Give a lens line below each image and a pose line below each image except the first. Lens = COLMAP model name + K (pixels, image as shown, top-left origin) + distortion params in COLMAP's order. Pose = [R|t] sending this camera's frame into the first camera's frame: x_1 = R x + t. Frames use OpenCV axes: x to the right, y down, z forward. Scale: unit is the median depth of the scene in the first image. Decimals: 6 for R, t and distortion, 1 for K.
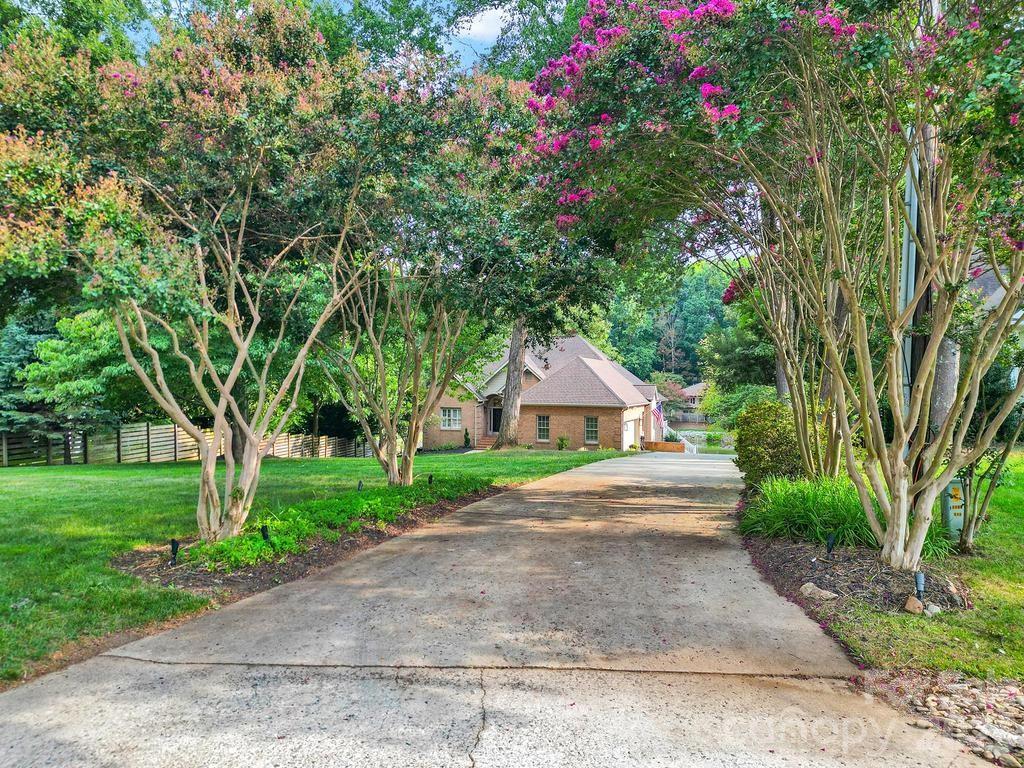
lens RADIAL K [[729.2, 0, 512.0], [0, 729.2, 384.0], [0, 0, 1]] dist [0.020706, -0.000568]
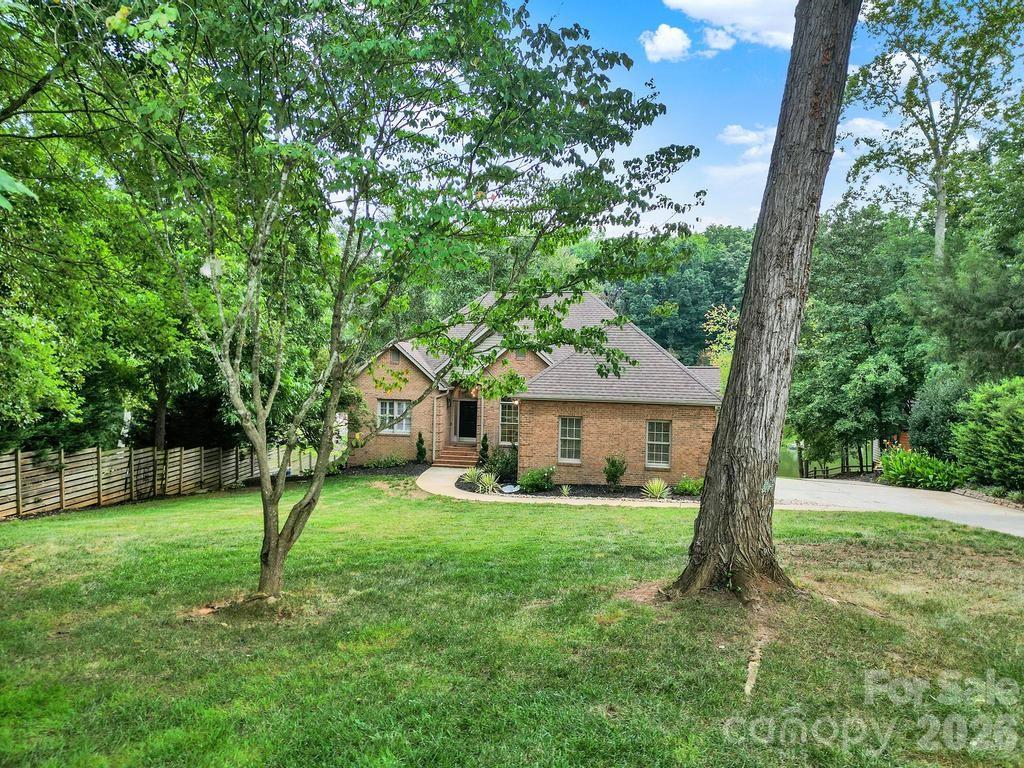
lens RADIAL K [[729.2, 0, 512.0], [0, 729.2, 384.0], [0, 0, 1]] dist [0.020706, -0.000568]
pose [[0.991755, 0.011372, 0.127644, -0.064863], [-0.014006, 0.999707, 0.019757, 0.005344], [-0.127382, -0.021382, 0.991623, 0.368331]]
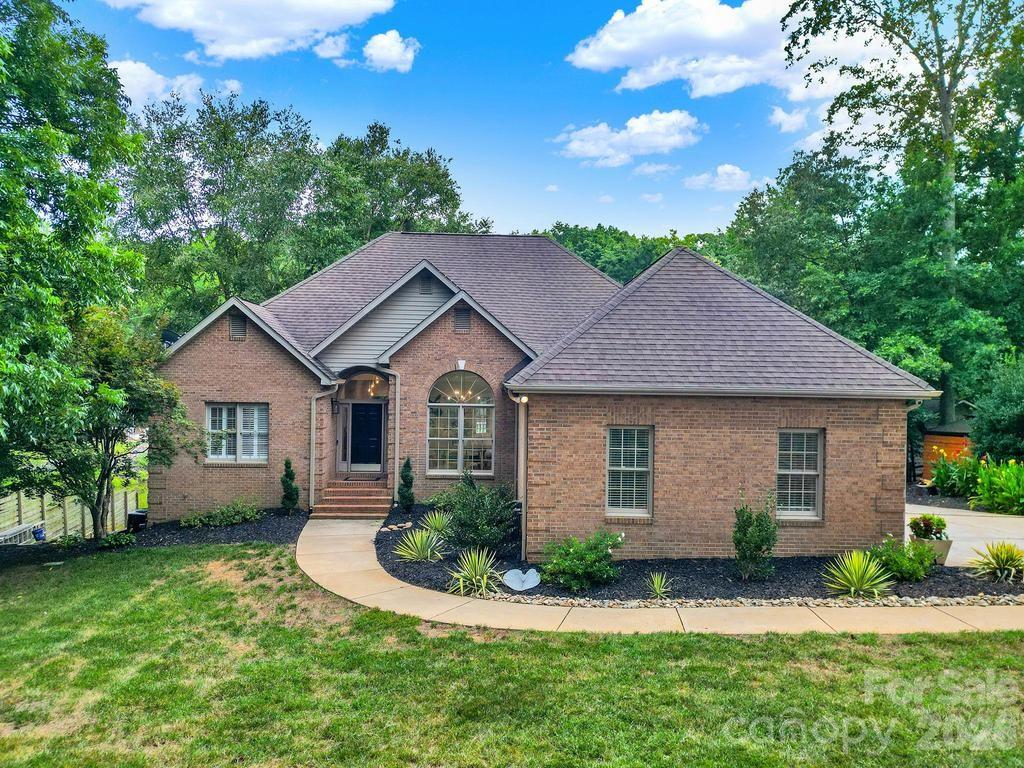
lens RADIAL K [[729.2, 0, 512.0], [0, 729.2, 384.0], [0, 0, 1]] dist [0.020706, -0.000568]
pose [[0.932247, 0.002189, 0.361817, -0.089970], [-0.005559, 0.999950, 0.008274, 0.020127], [-0.361781, -0.009724, 0.932213, 0.628874]]
